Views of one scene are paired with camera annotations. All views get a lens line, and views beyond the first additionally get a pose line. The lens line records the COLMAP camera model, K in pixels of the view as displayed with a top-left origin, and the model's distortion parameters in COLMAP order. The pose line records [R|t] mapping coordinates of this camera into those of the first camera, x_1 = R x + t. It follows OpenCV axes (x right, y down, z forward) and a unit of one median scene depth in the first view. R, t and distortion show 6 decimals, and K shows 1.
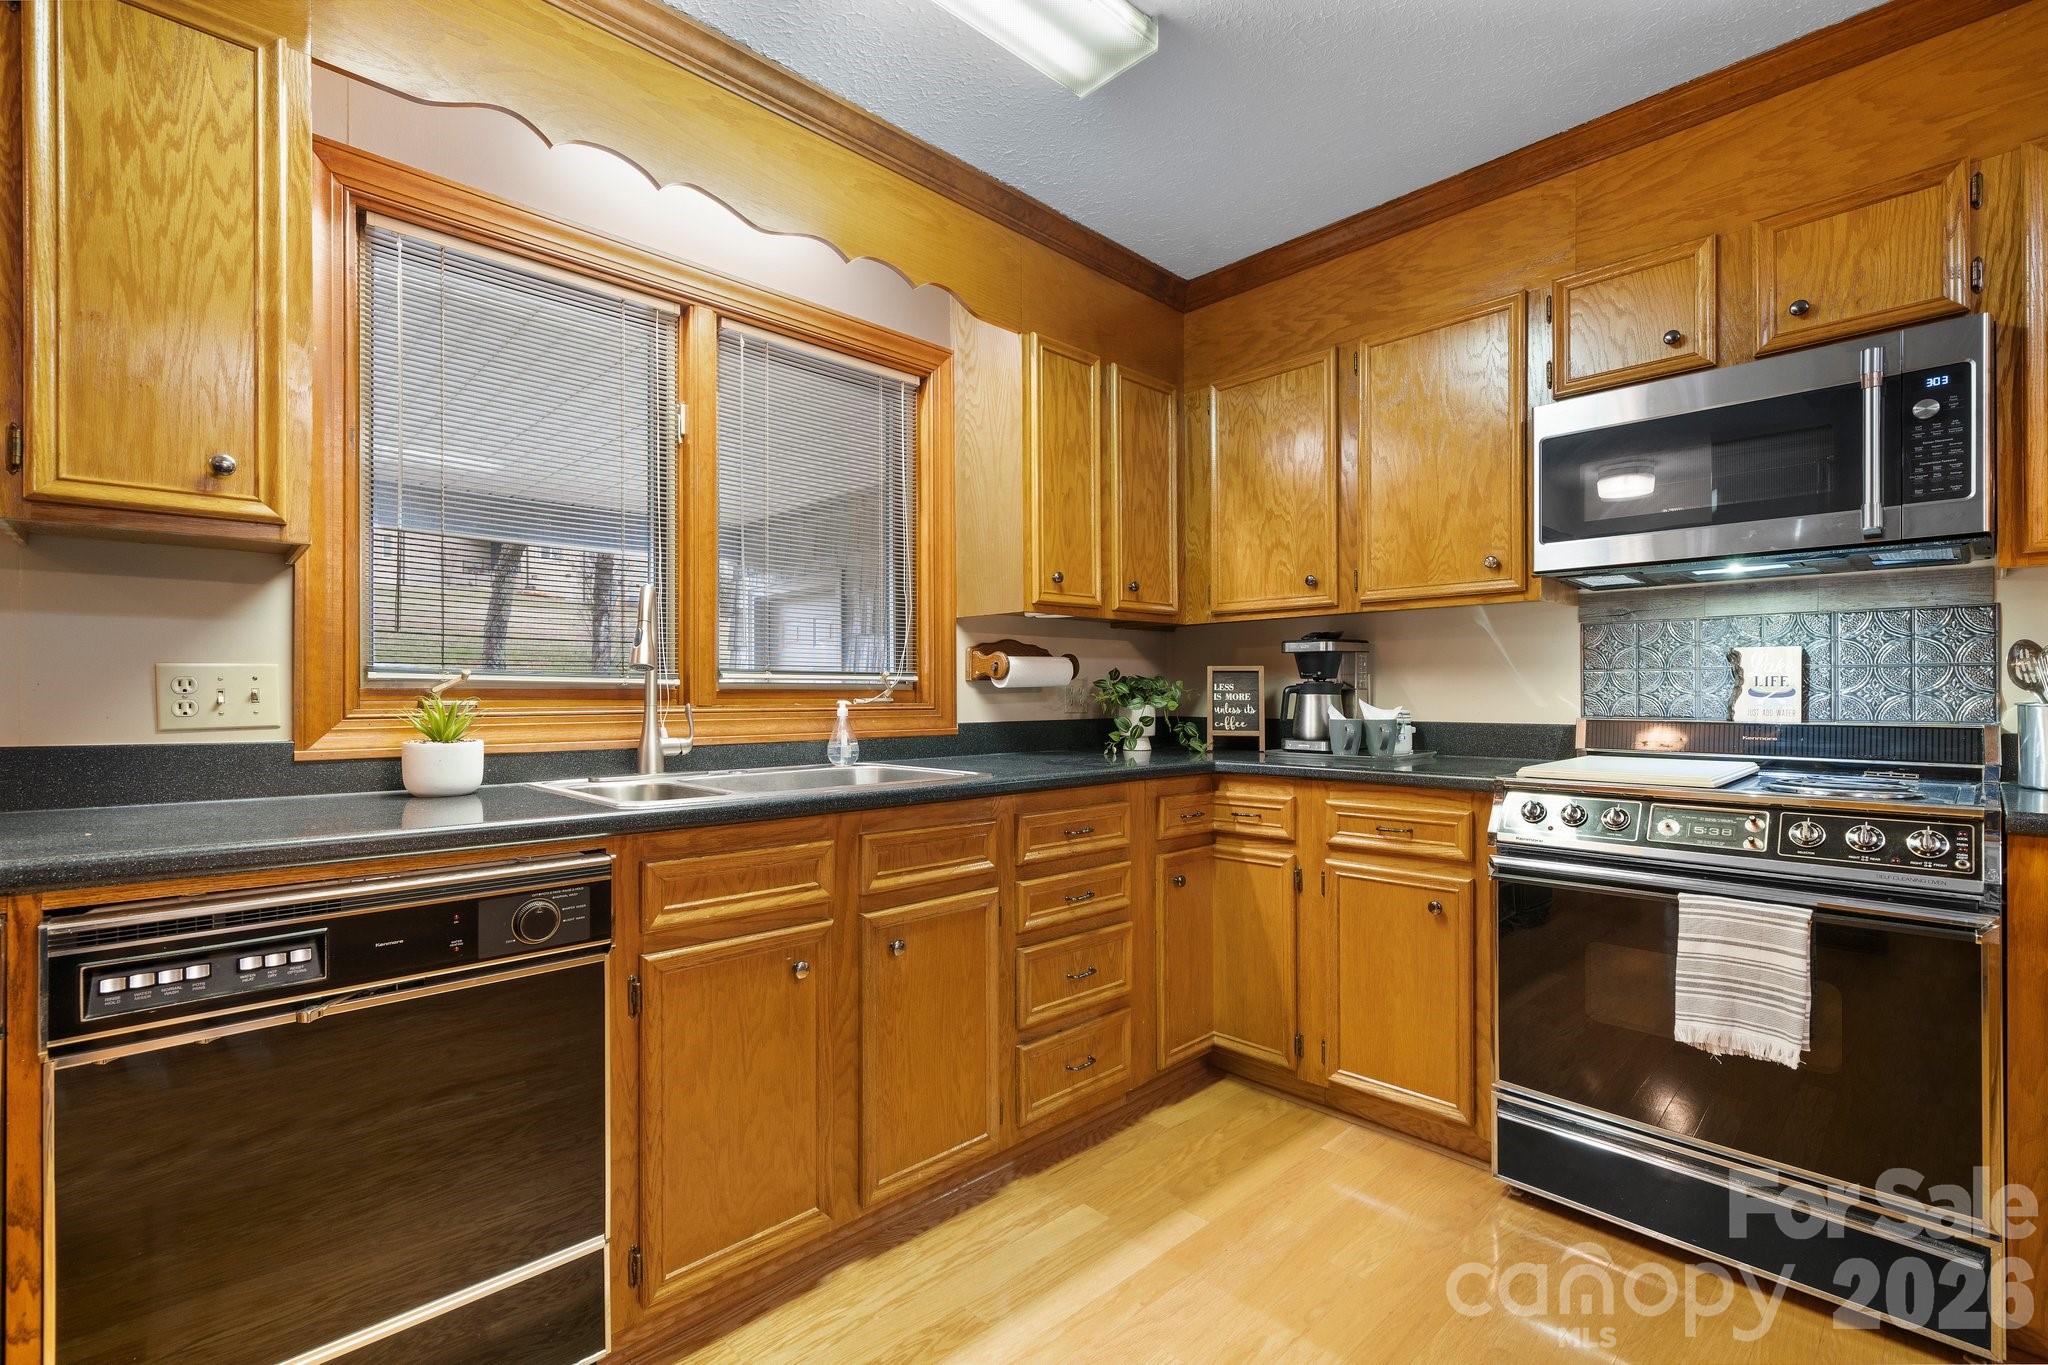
lens RADIAL K [[923.0, 0, 1015.0], [0, 923.0, 694.1], [0, 0, 1]] dist [-0.001856, -0.000595]
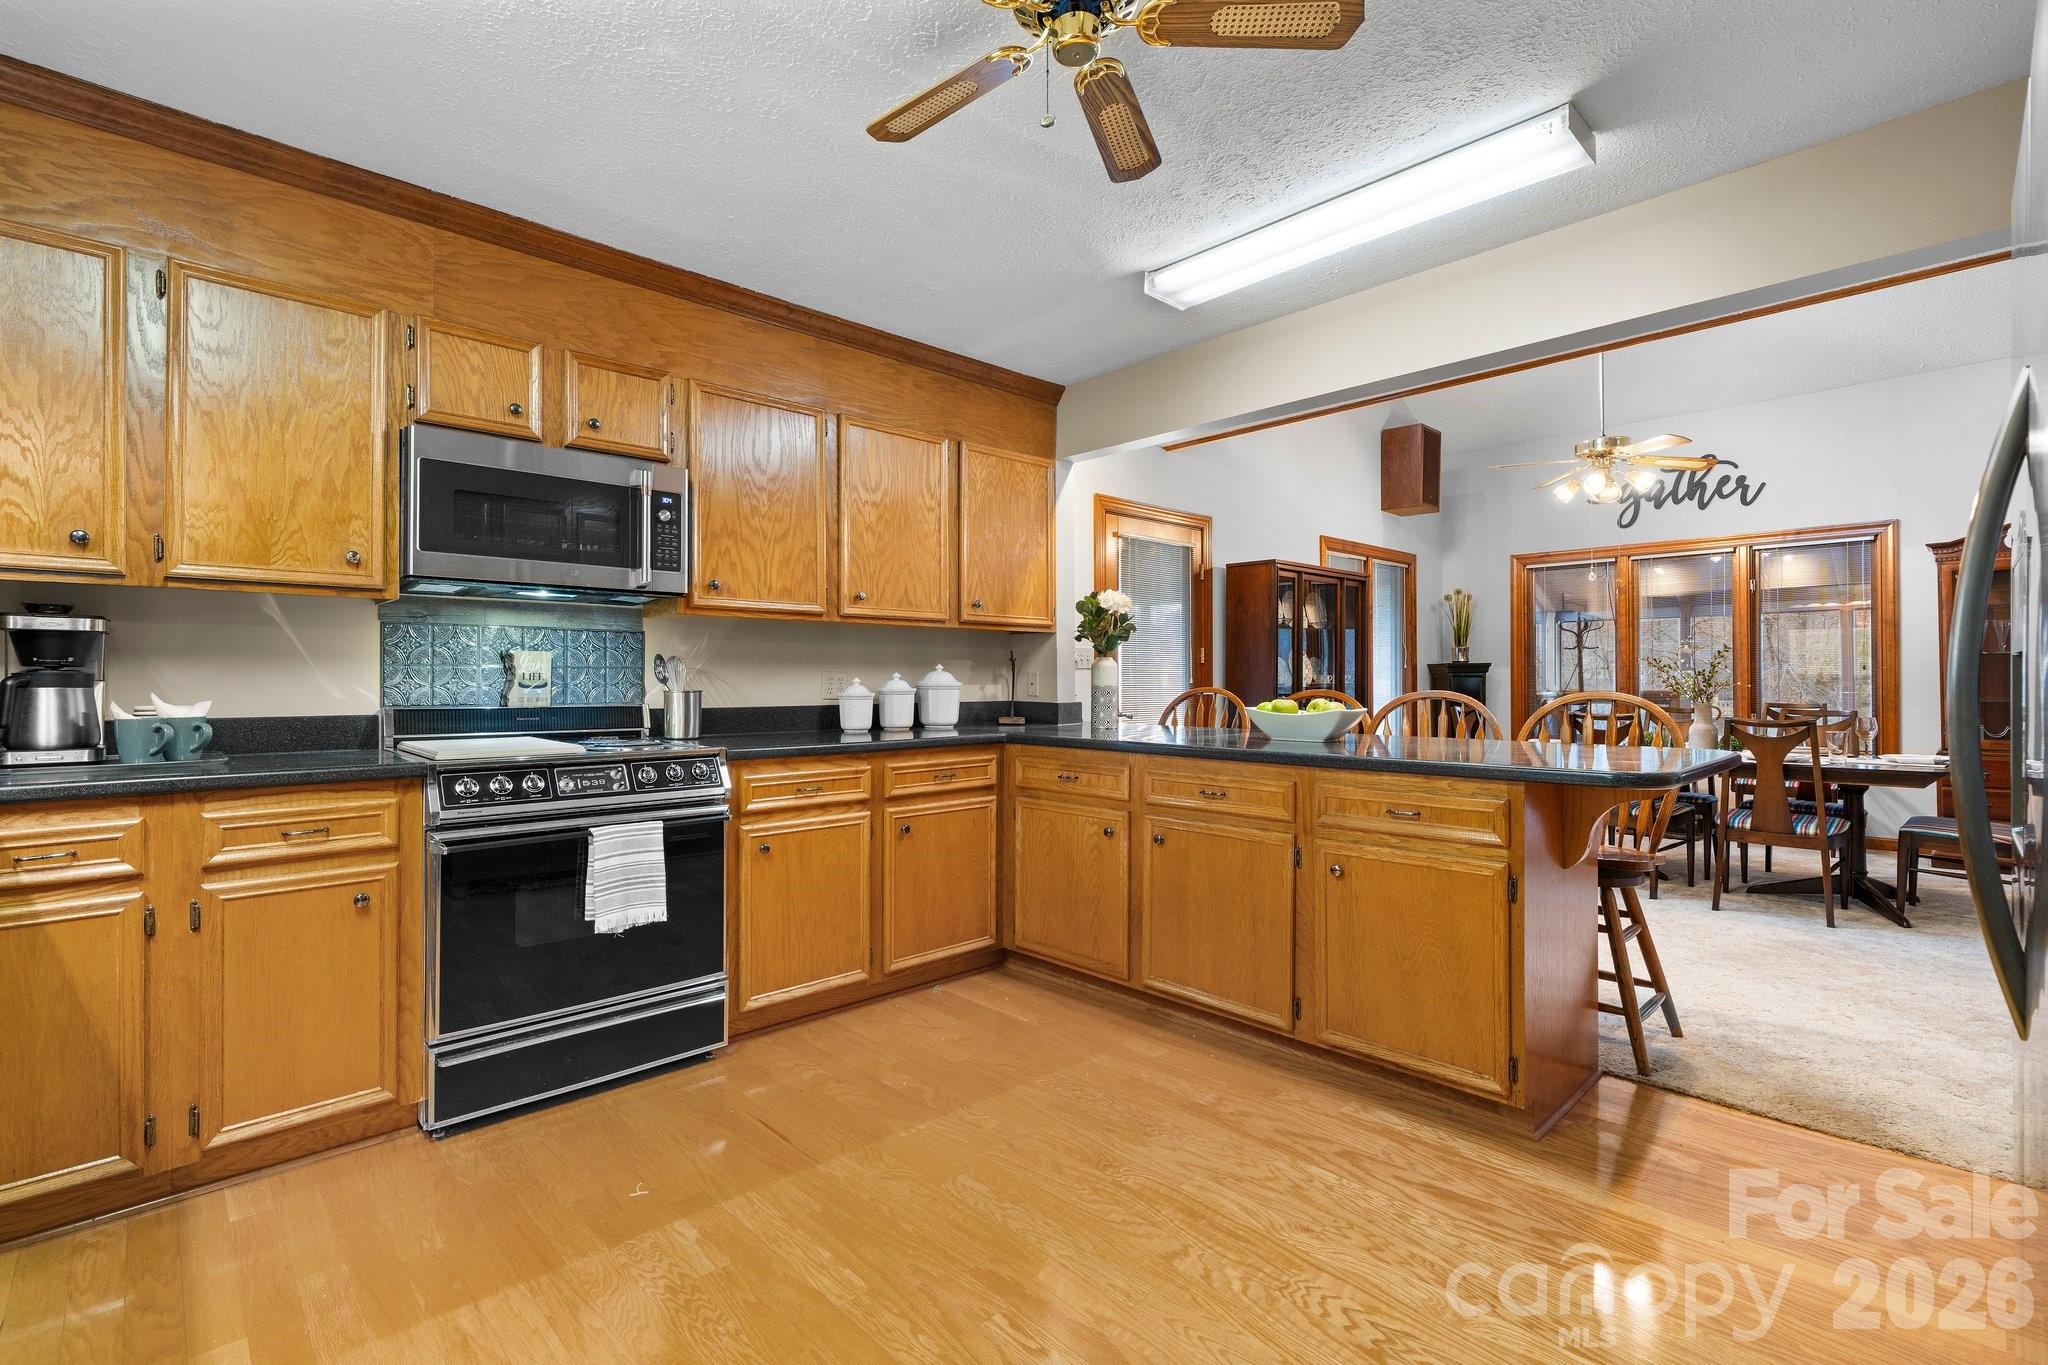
lens RADIAL K [[923.0, 0, 1015.0], [0, 923.0, 678.1], [0, 0, 1]] dist [-0.001856, -0.000595]
pose [[-0.013315, 0.005917, 0.999894, -0.546003], [0.002113, 0.999980, -0.005890, -0.001783], [-0.999909, 0.002034, -0.013327, 0.299755]]
